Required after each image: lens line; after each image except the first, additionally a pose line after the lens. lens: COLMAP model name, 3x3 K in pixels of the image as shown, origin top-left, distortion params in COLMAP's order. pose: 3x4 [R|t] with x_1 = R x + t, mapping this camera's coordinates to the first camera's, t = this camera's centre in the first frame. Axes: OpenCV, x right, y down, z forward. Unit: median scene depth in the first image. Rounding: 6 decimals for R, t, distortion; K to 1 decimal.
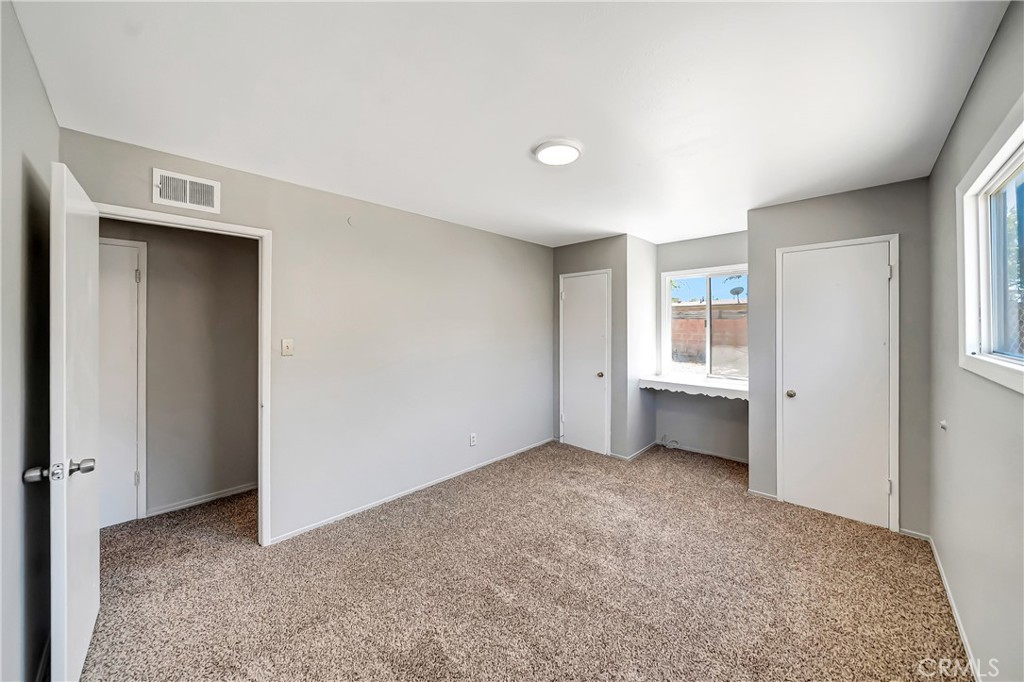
lens RADIAL K [[367.0, 0, 514.6], [0, 367.0, 331.3], [0, 0, 1]] dist [-0.002212, -0.000232]
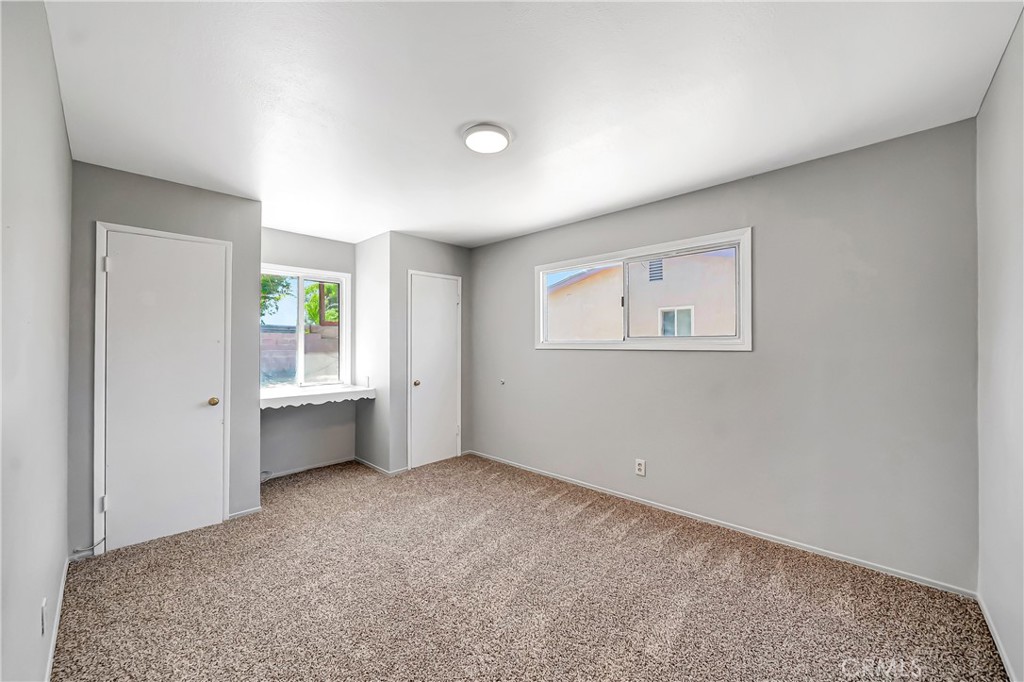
lens RADIAL K [[385.6, 0, 512.0], [0, 385.6, 341.0], [0, 0, 1]] dist [-0.000480, -0.000077]
pose [[-0.004731, 0.008540, 0.999952, -0.428116], [0.020454, 0.999755, -0.008441, 0.028192], [-0.999780, 0.020413, -0.004904, 0.457501]]
